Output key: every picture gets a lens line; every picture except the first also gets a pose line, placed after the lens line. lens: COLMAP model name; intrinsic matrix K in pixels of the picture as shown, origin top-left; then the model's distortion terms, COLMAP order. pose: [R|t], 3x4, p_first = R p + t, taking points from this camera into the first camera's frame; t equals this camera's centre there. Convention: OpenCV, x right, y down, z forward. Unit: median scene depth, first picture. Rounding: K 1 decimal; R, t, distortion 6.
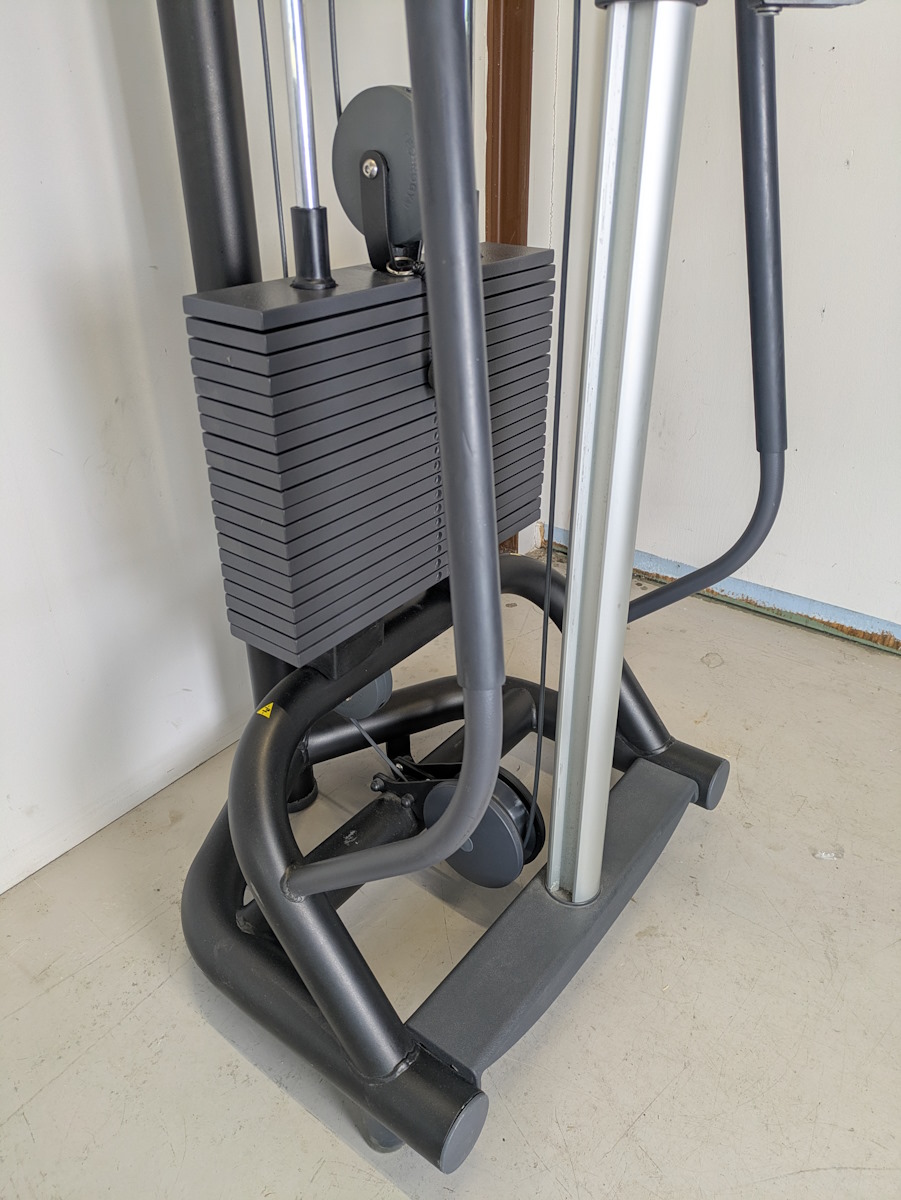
lens RADIAL K [[870.6, 0, 447.2], [0, 870.6, 592.5], [0, 0, 1]] dist [0.007090, 0.001071]
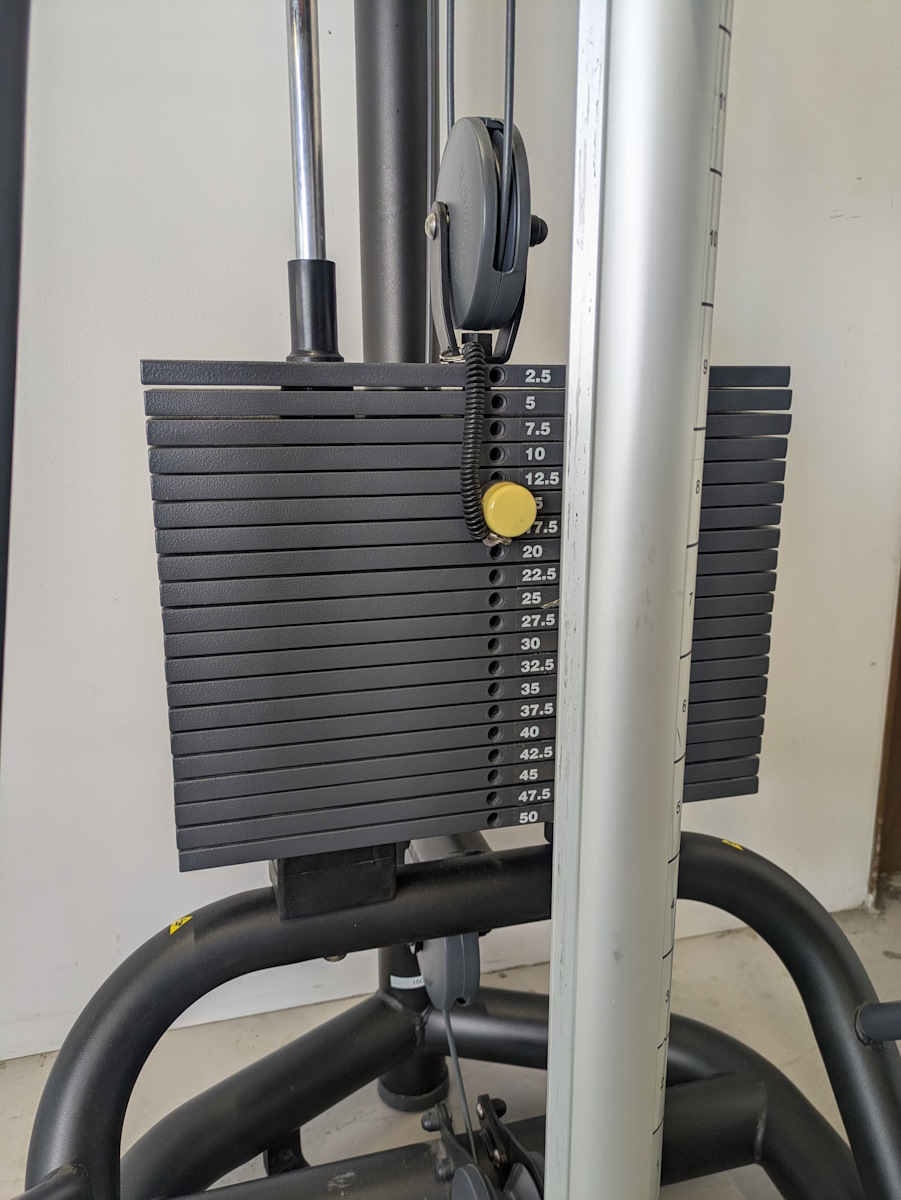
lens RADIAL K [[875.7, 0, 450.5], [0, 875.7, 600.0], [0, 0, 1]] dist [0.094764, -0.135834]
pose [[0.788927, 0.138224, -0.598739, 0.327593], [-0.292115, 0.941596, -0.167528, -0.051900], [0.540614, 0.307068, 0.783228, 0.406976]]
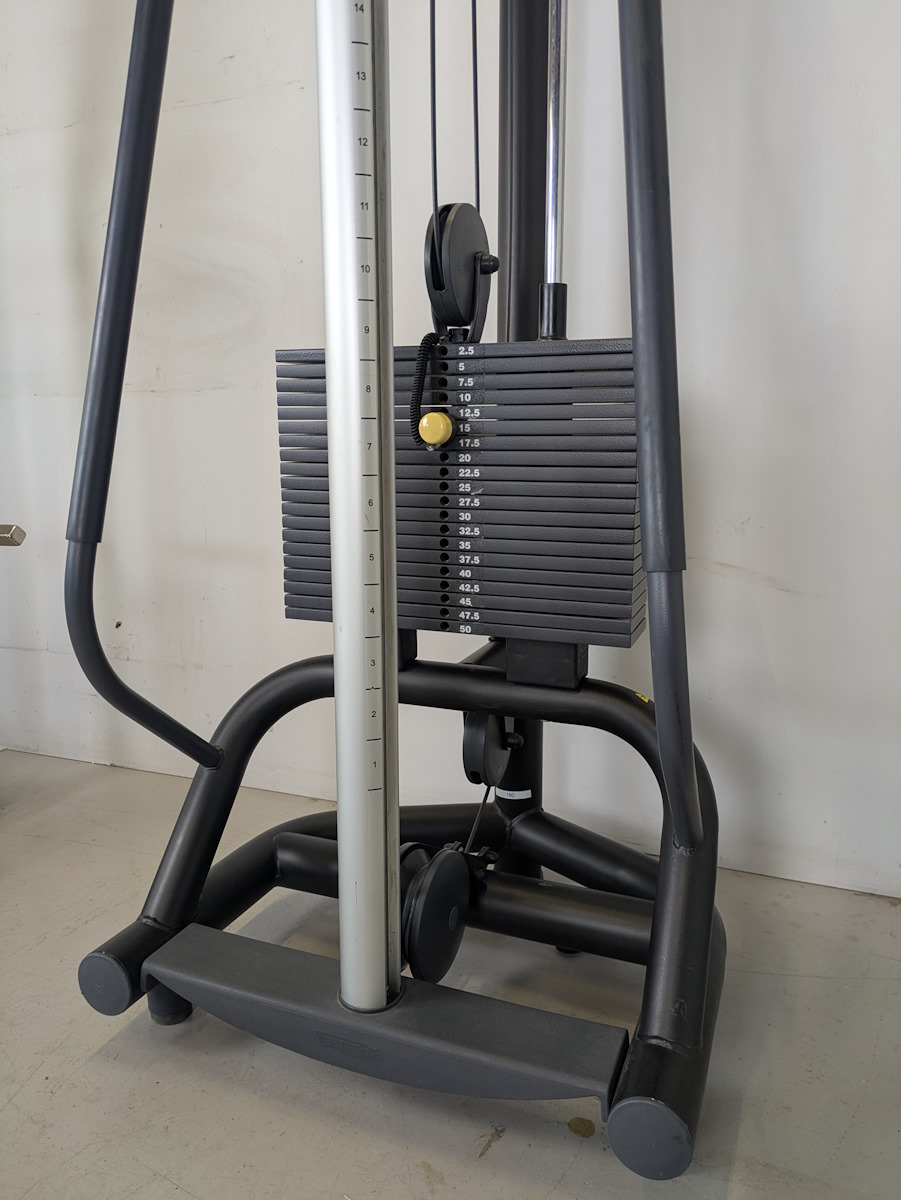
lens RADIAL K [[894.9, 0, 450.5], [0, 894.9, 600.0], [0, 0, 1]] dist [0.065432, -0.008075]
pose [[0.264931, 0.189992, -0.945365, 0.992453], [-0.457243, 0.887918, 0.050308, -0.102273], [0.848964, 0.418933, 0.322110, 0.628355]]
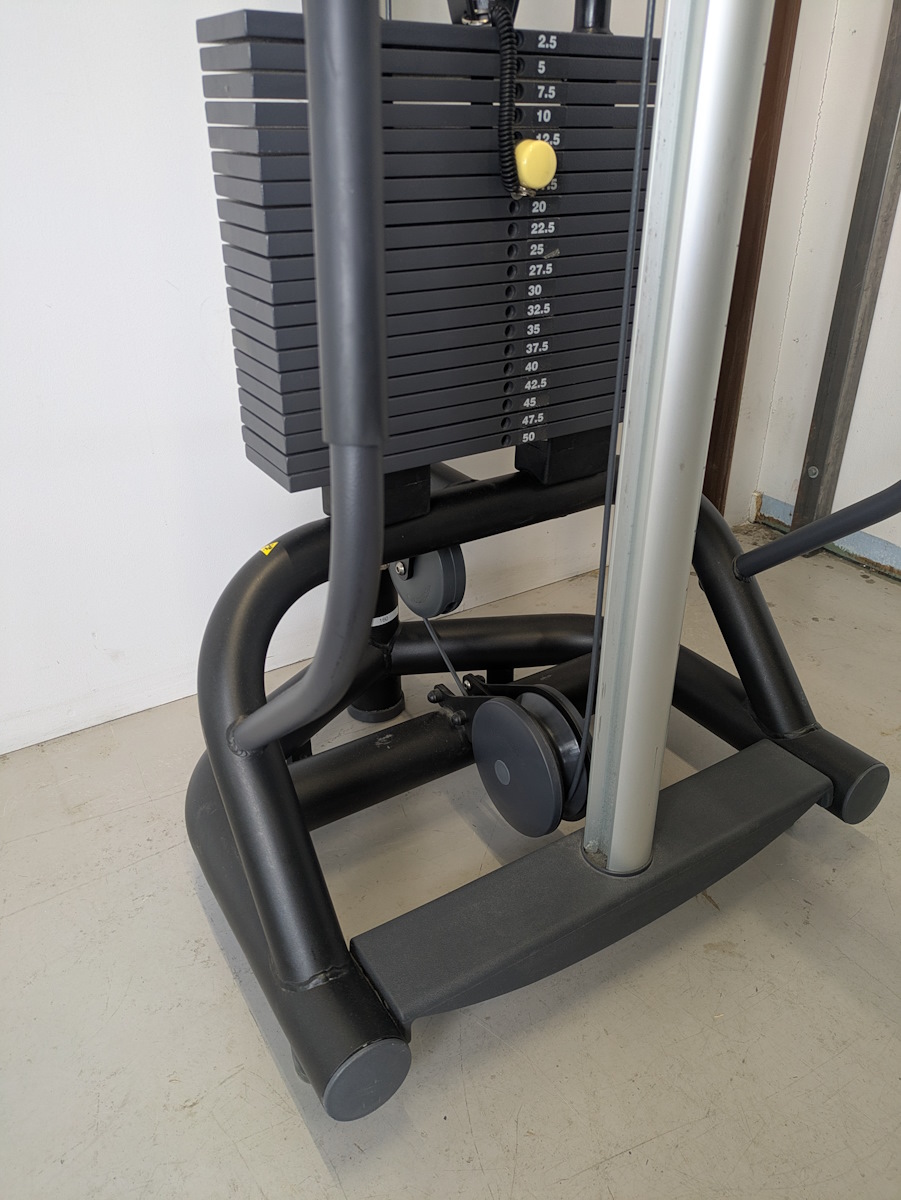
lens RADIAL K [[871.4, 0, 450.5], [0, 871.4, 600.0], [0, 0, 1]] dist [0.014282, -0.005995]
pose [[0.937941, 0.166491, -0.304217, 0.213444], [-0.168045, 0.985550, 0.021264, 0.120745], [0.303361, 0.031178, 0.952366, 0.190447]]
